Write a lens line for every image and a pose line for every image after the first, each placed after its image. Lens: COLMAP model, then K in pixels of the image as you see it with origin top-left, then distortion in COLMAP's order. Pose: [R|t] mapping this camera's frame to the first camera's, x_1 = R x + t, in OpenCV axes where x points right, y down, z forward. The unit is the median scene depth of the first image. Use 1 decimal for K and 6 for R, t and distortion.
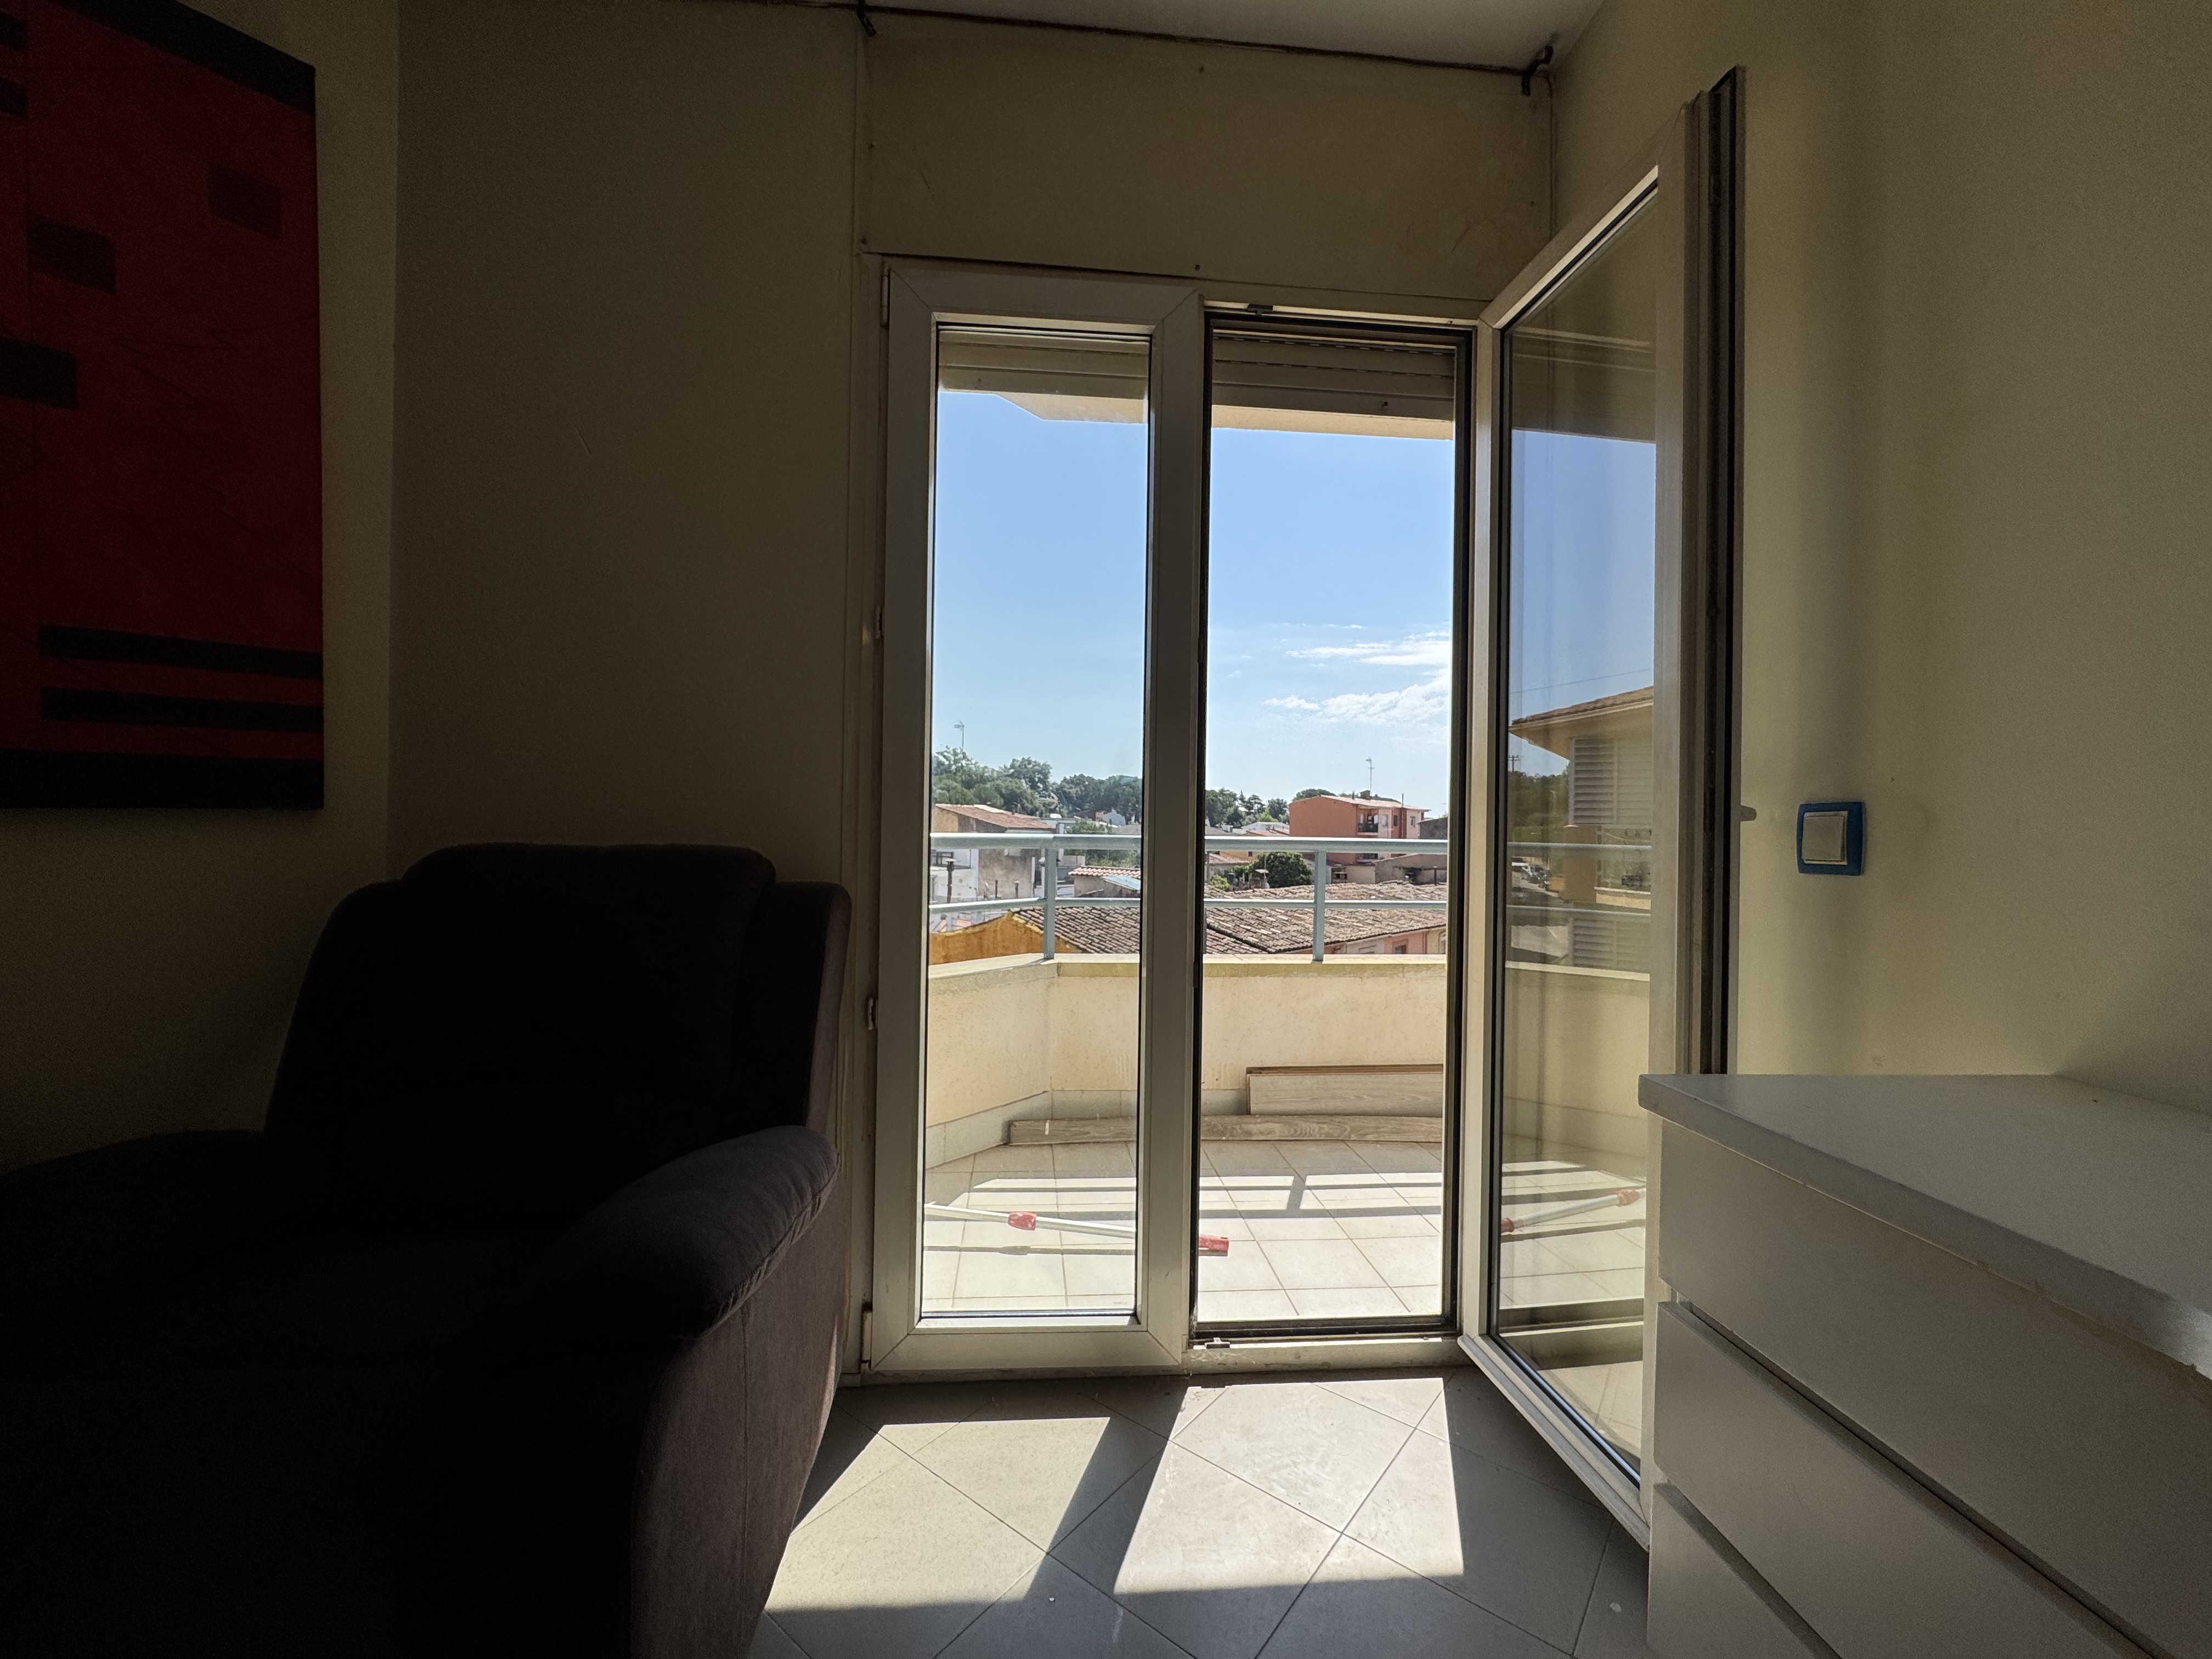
lens RADIAL K [[890.5, 0, 1105.7], [0, 890.5, 826.1], [0, 0, 1]] dist [-0.003915, 0.000804]
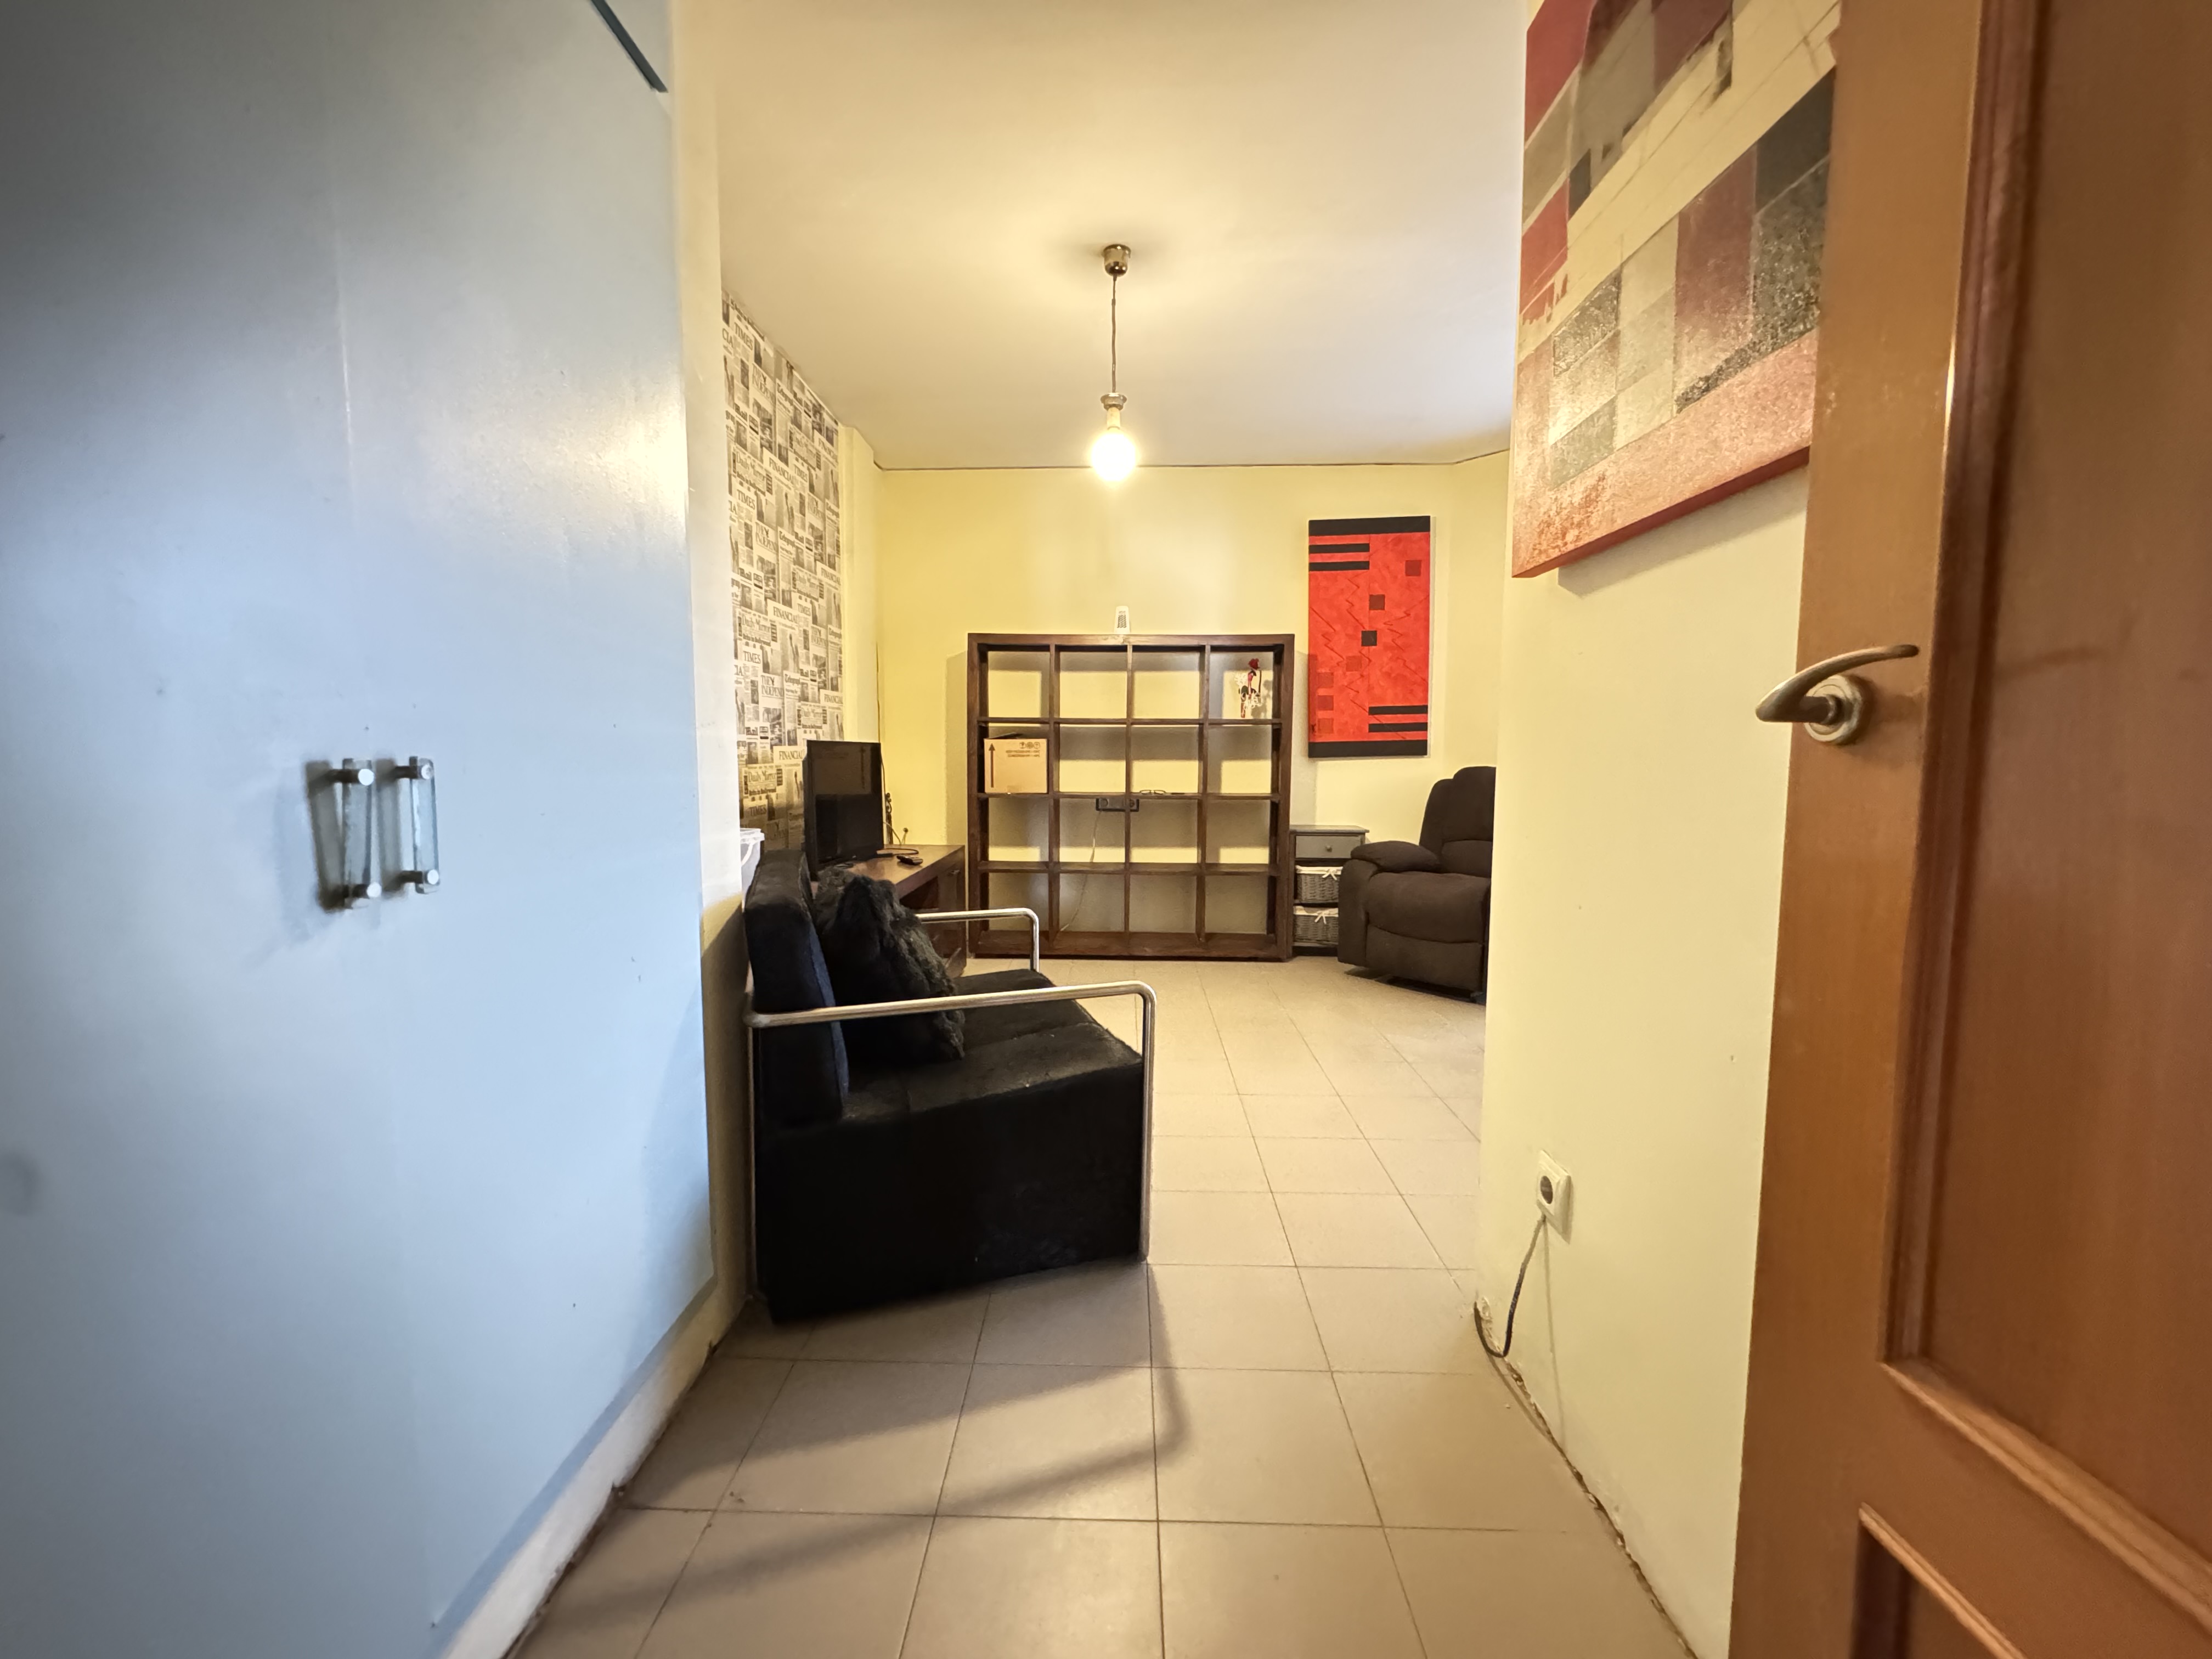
lens RADIAL K [[890.5, 0, 1102.1], [0, 890.5, 826.6], [0, 0, 1]] dist [-0.003915, 0.000804]
pose [[0.609065, 0.050860, -0.791488, 0.795103], [0.009564, 0.997398, 0.071451, -0.003503], [0.793063, -0.051088, 0.606994, -1.589041]]
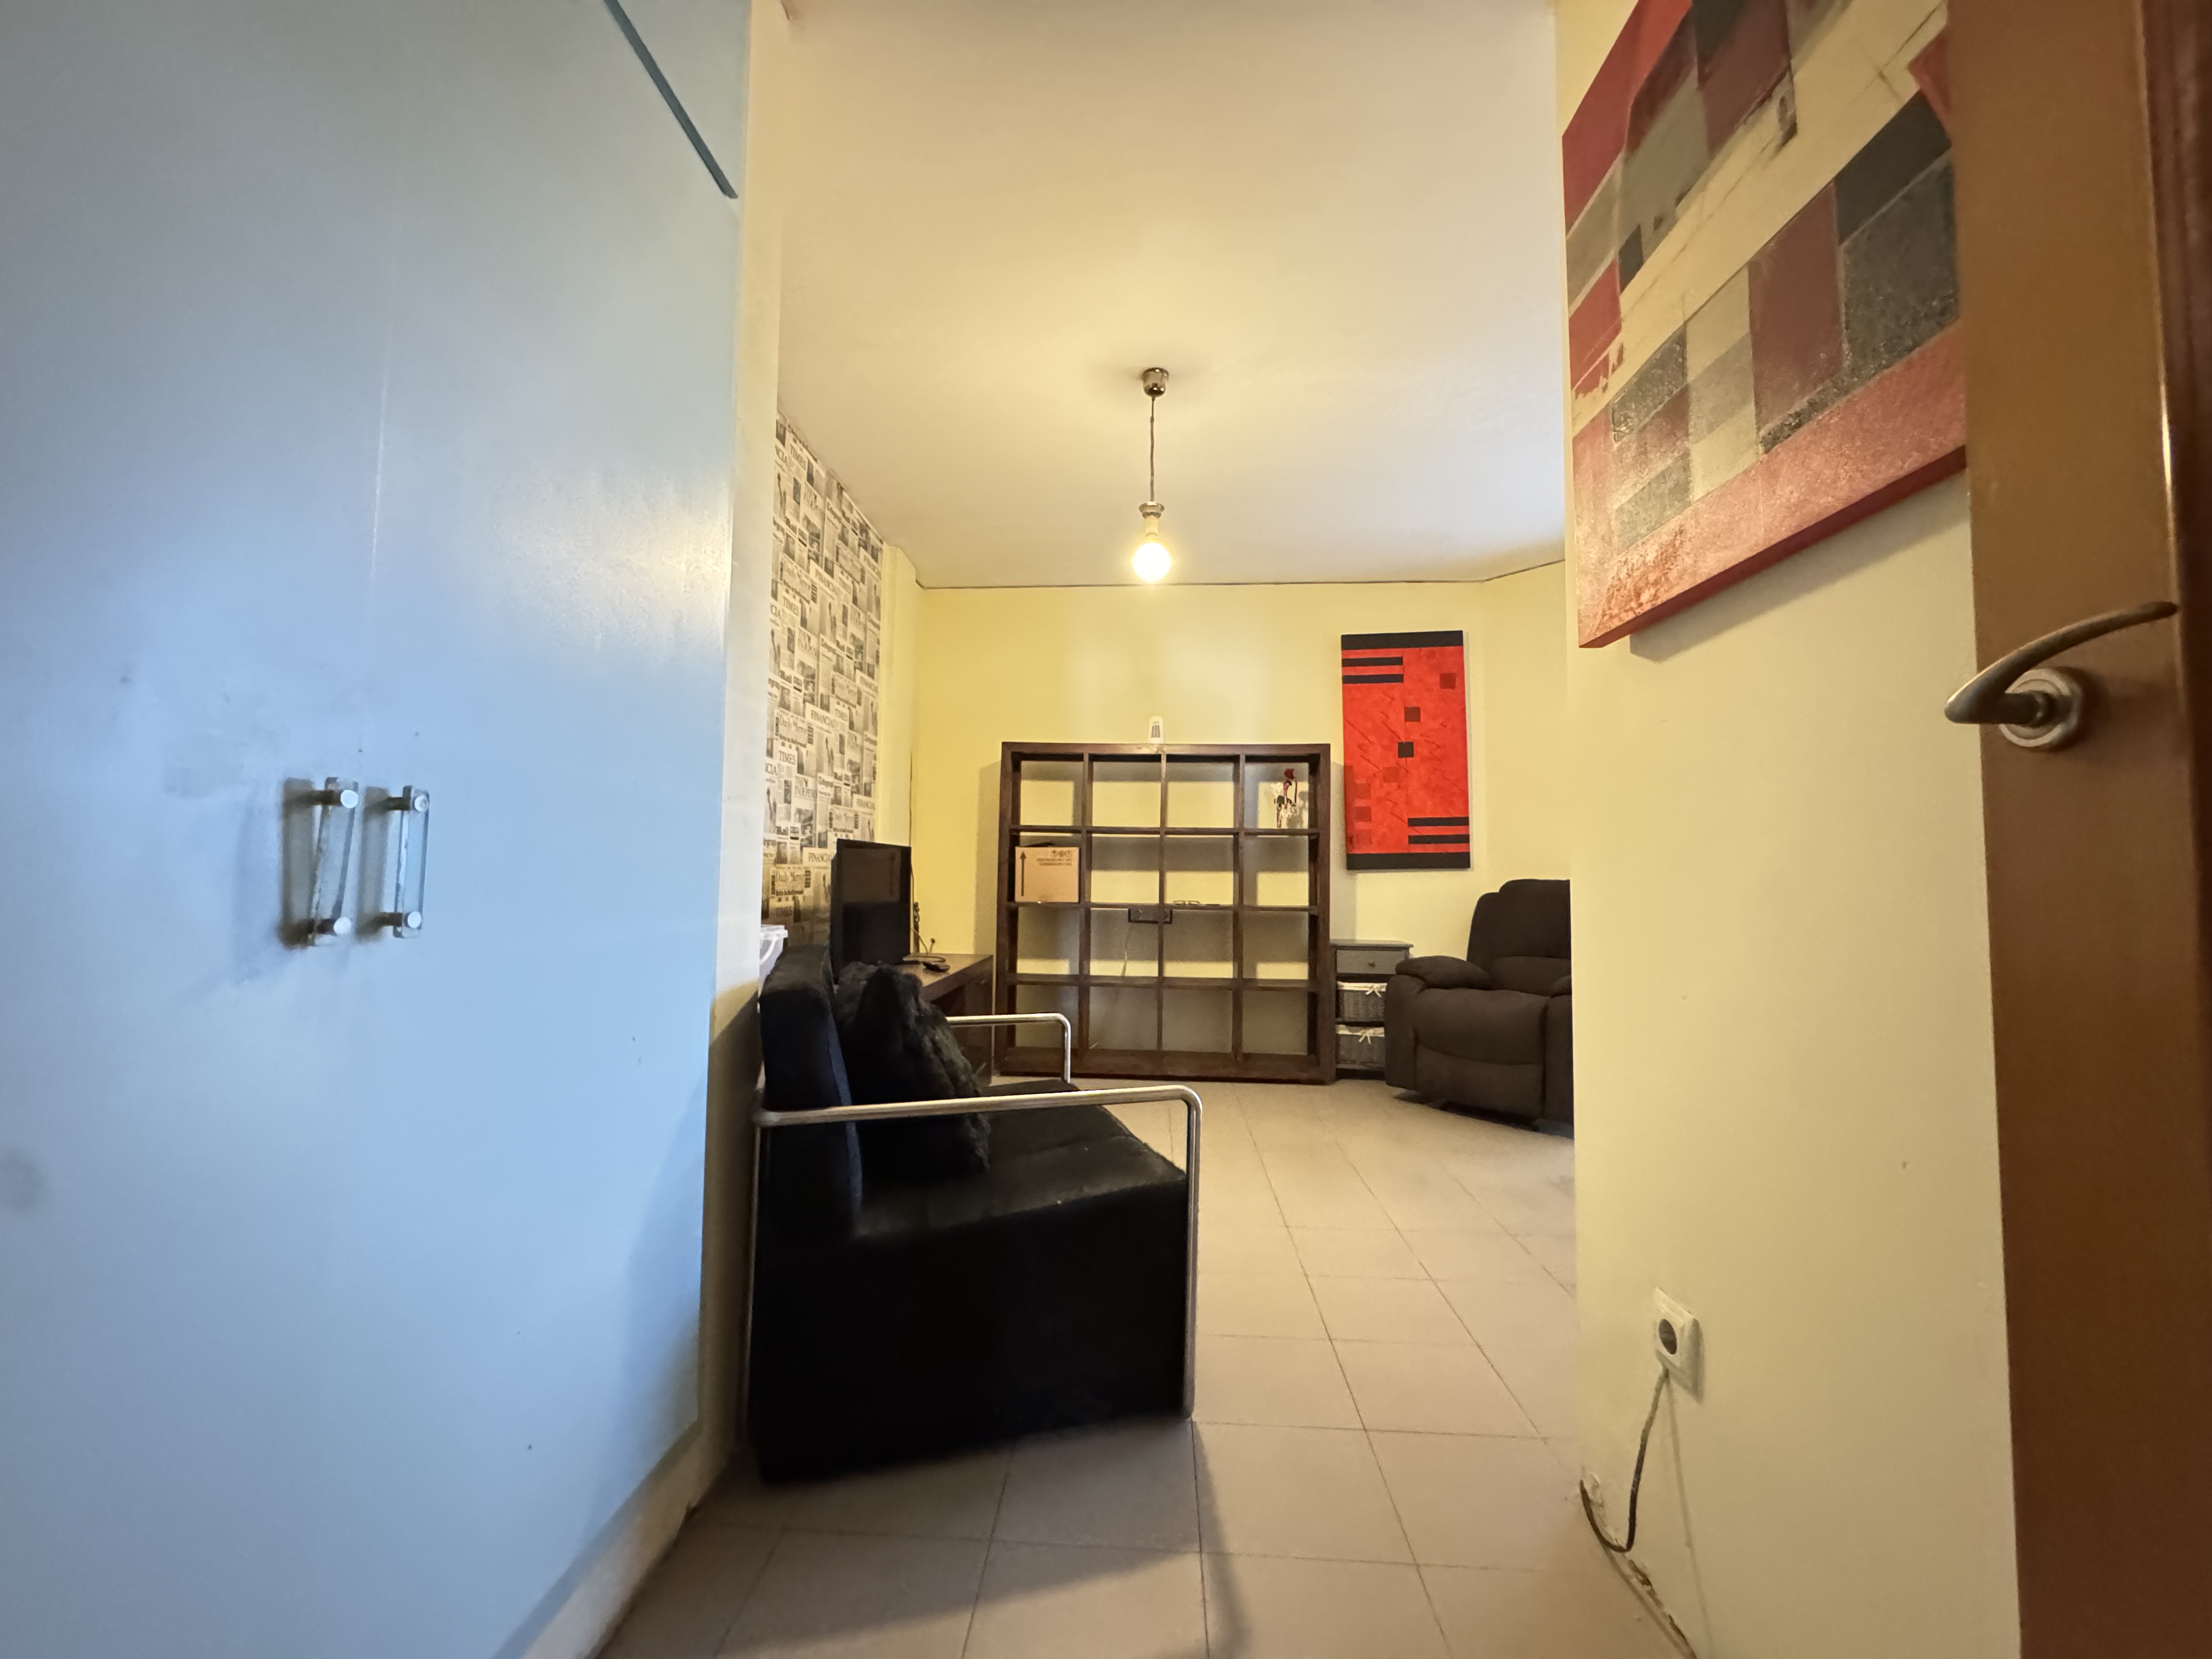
lens RADIAL K [[890.5, 0, 1101.7], [0, 890.5, 826.5], [0, 0, 1]] dist [-0.003915, 0.000804]
pose [[0.584092, -0.056616, -0.809711, 0.739236], [0.000440, 0.997586, -0.069435, 0.042601], [0.811688, 0.040200, 0.582707, -1.566373]]
